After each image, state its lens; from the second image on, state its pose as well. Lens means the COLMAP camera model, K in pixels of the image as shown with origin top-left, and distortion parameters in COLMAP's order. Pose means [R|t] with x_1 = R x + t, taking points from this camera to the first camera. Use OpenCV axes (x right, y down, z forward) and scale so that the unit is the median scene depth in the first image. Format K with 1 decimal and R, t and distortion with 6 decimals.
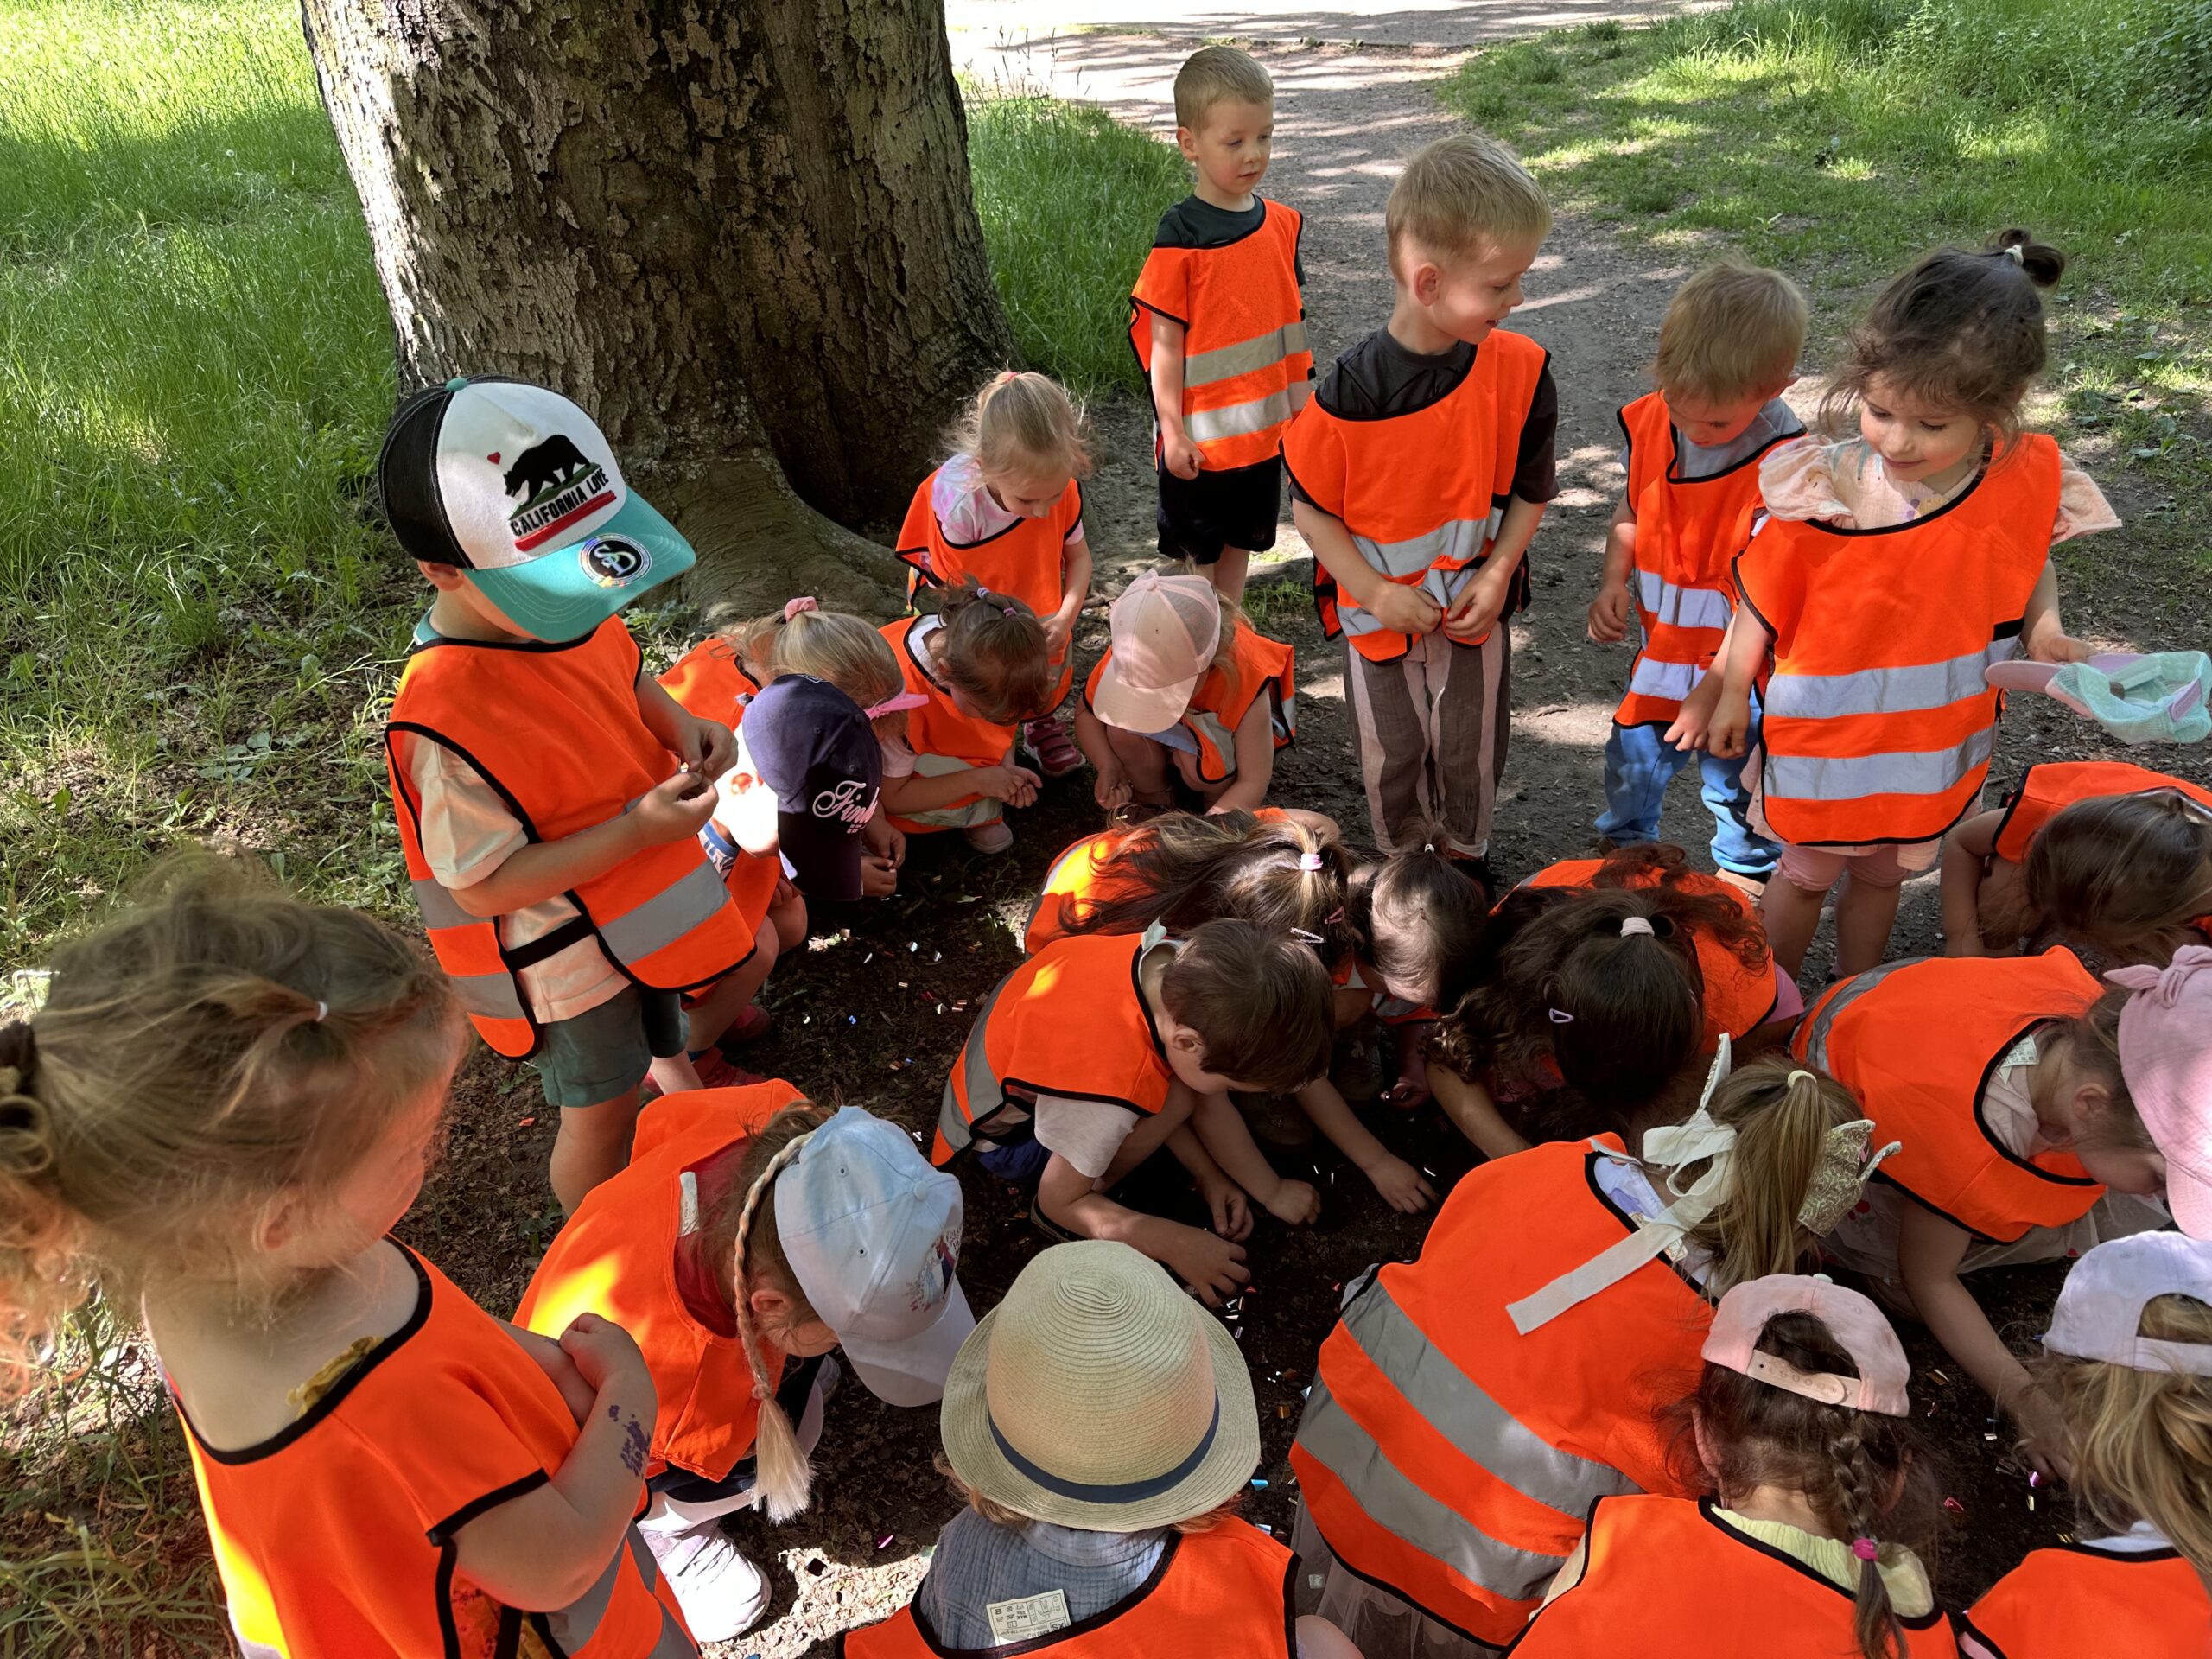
lens RADIAL K [[1569.2, 0, 1130.8], [0, 1569.2, 817.7], [0, 0, 1]] dist [0.001051, -0.007916]
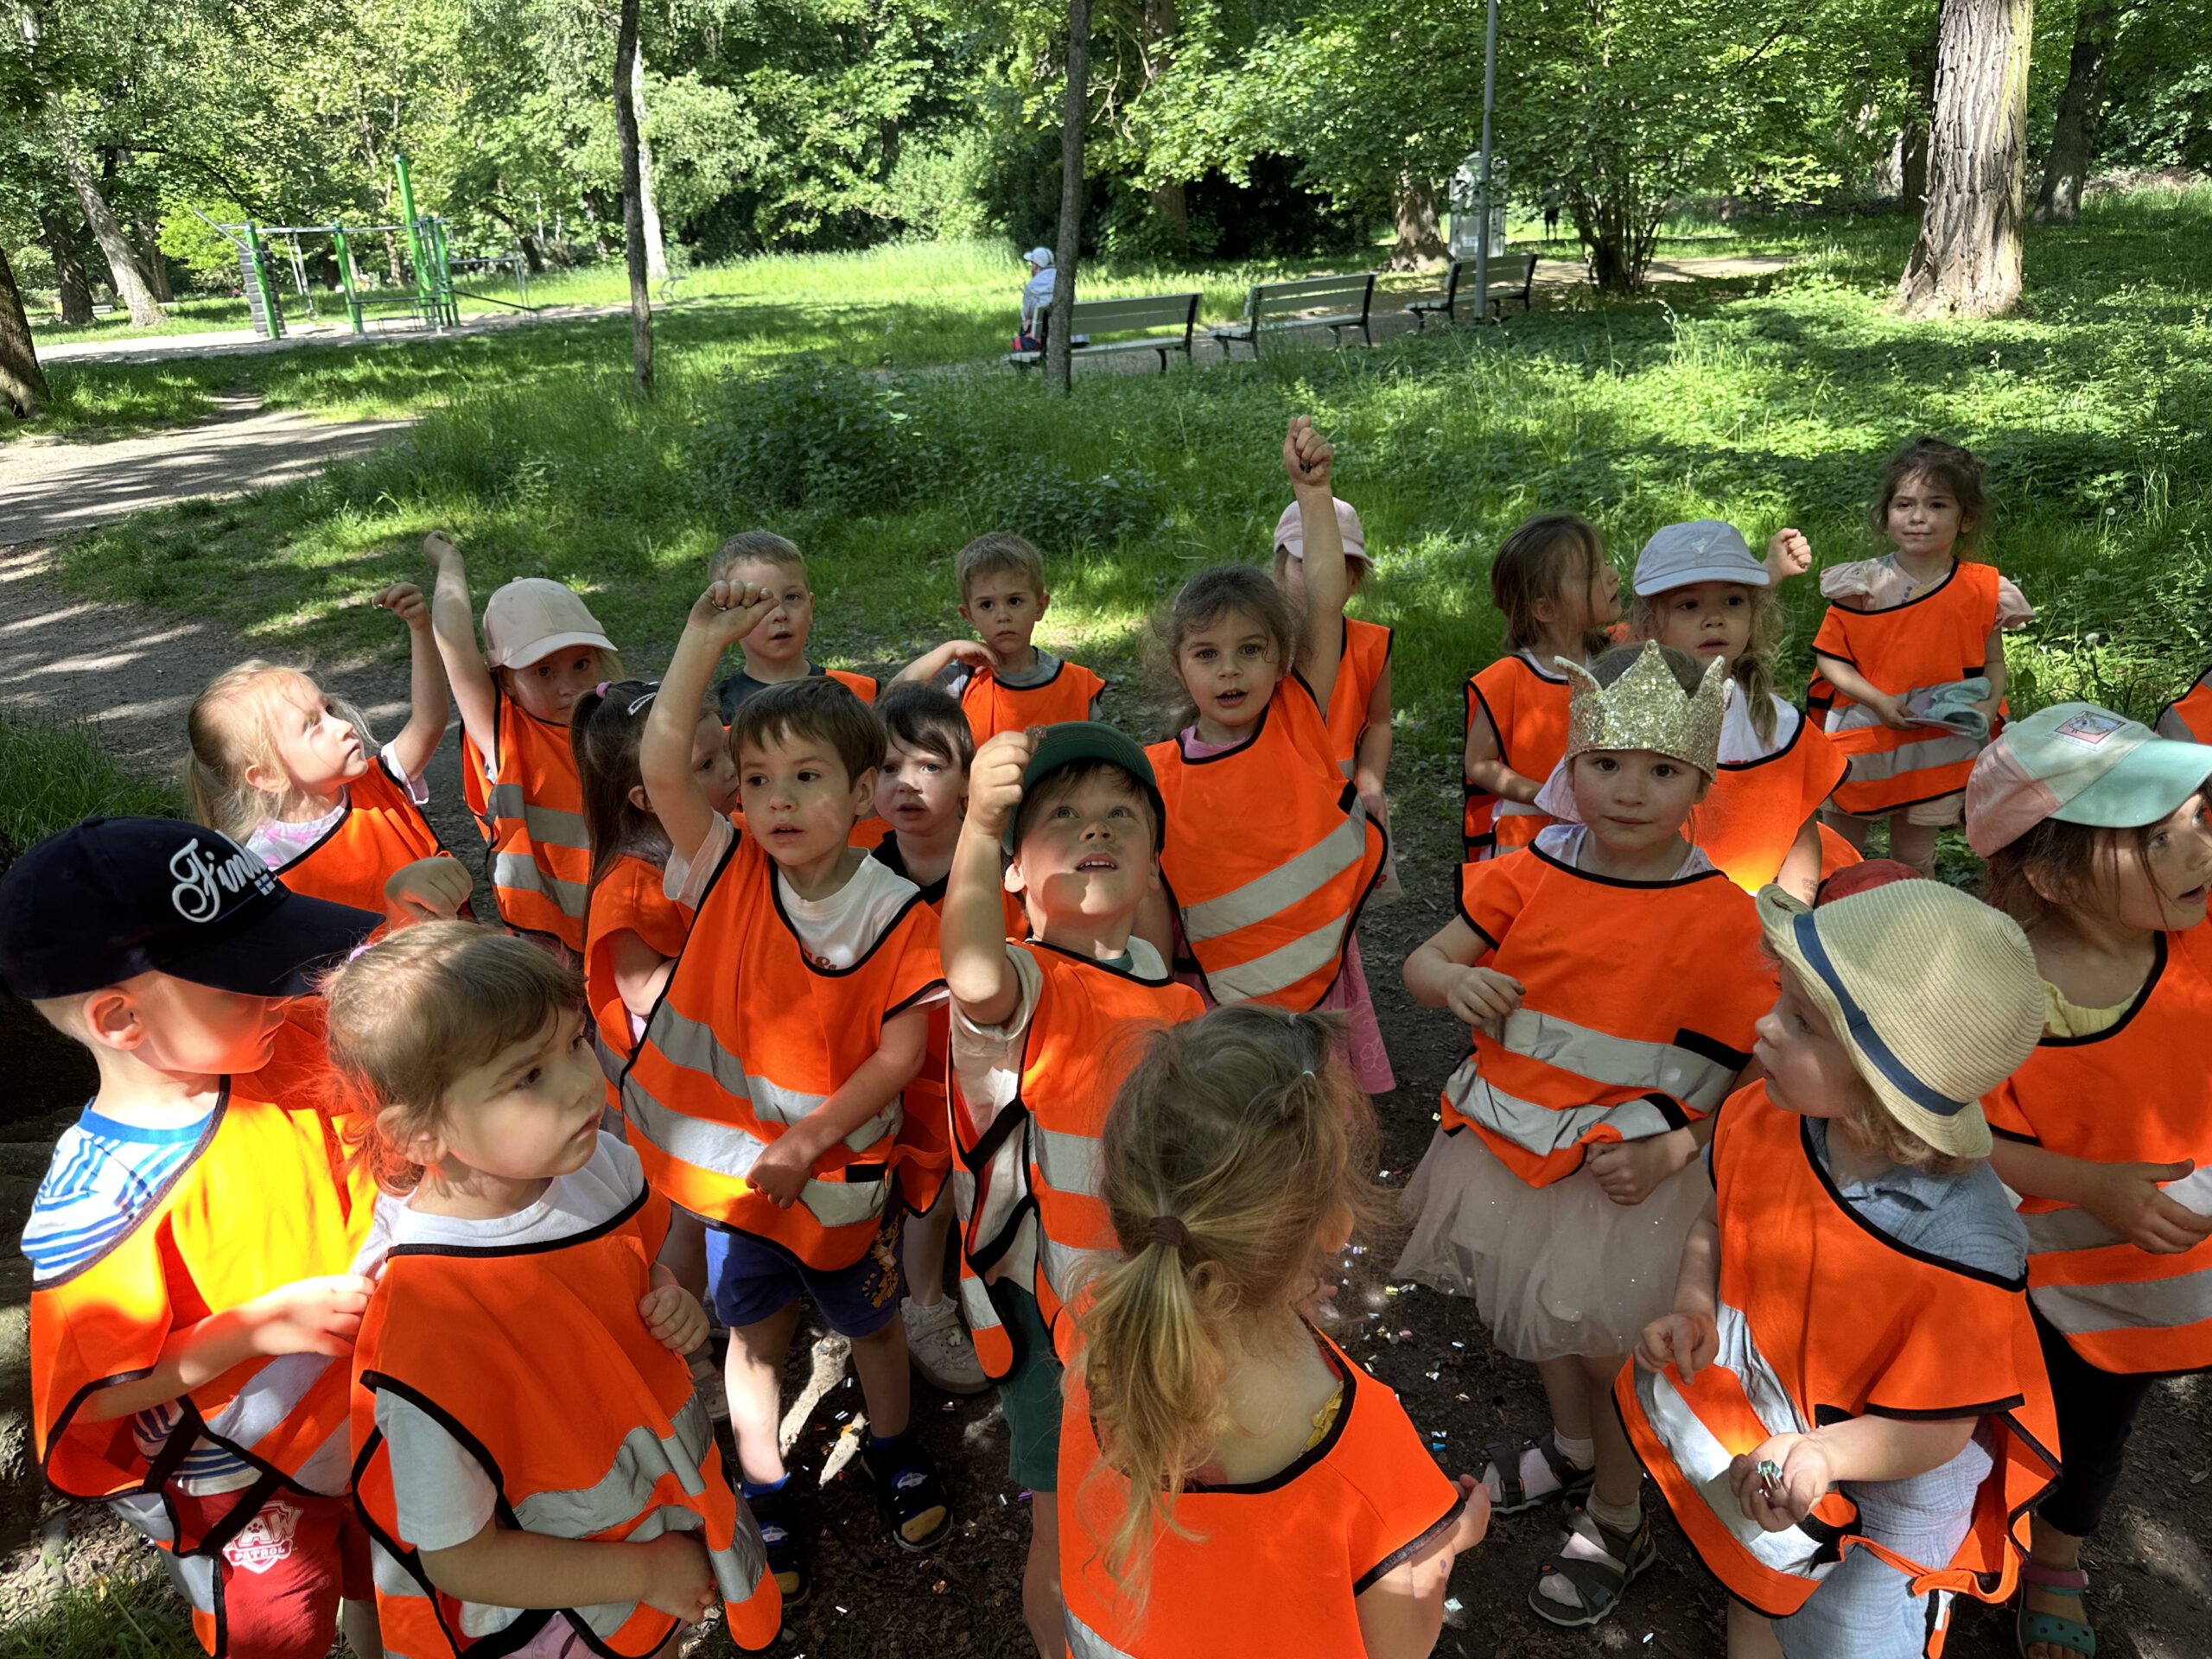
lens RADIAL K [[1573.0, 0, 1108.2], [0, 1573.0, 824.8], [0, 0, 1]] dist [0.012050, -0.024340]
pose [[0.626439, -0.254901, 0.736613, -0.398403], [0.433529, 0.899304, -0.057488, -0.040962], [-0.647786, 0.355356, 0.673866, 0.066345]]
